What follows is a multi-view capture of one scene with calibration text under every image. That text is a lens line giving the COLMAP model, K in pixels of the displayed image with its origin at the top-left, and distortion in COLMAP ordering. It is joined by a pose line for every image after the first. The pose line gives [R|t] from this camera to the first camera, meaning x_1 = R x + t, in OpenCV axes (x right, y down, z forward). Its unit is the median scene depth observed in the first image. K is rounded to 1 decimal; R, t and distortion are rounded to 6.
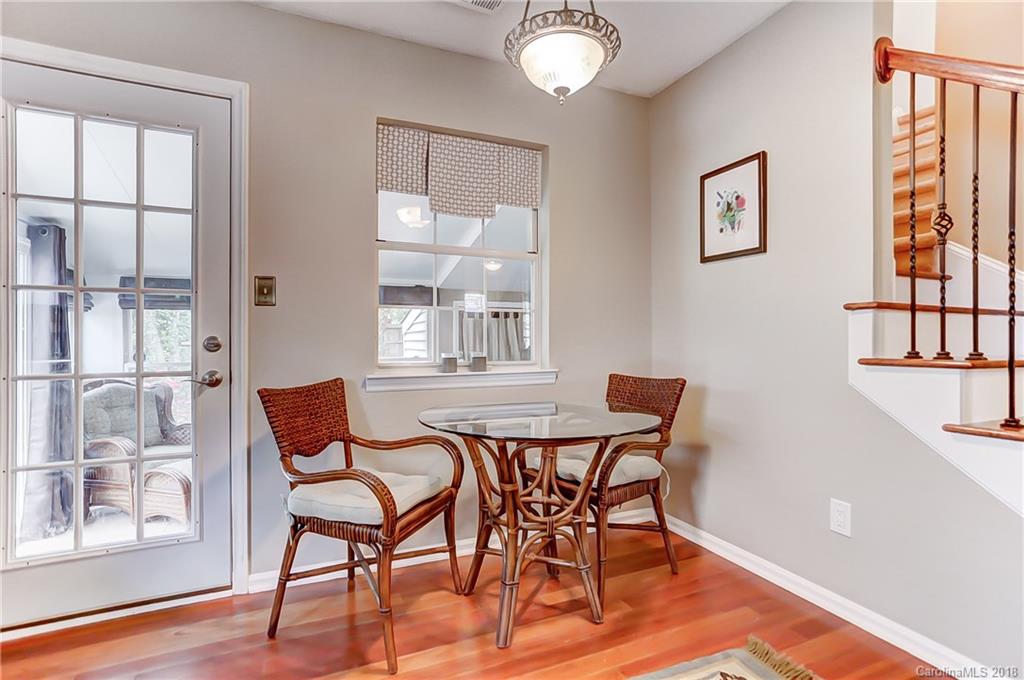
lens RADIAL K [[497.6, 0, 506.9], [0, 497.6, 342.5], [0, 0, 1]] dist [-0.033525, 0.022624]
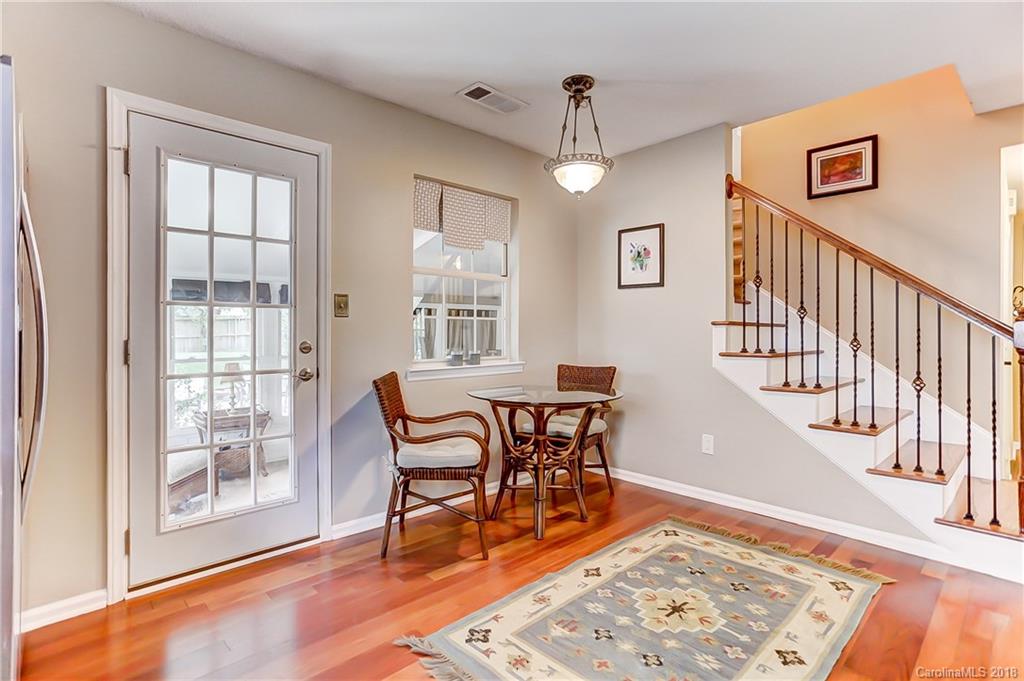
lens RADIAL K [[497.6, 0, 510.1], [0, 497.6, 336.4], [0, 0, 1]] dist [-0.033525, 0.022624]
pose [[0.941973, -0.002115, 0.335681, -0.527683], [0.000537, 0.999988, 0.004794, -0.030807], [-0.335687, -0.004335, 0.941963, -0.381122]]
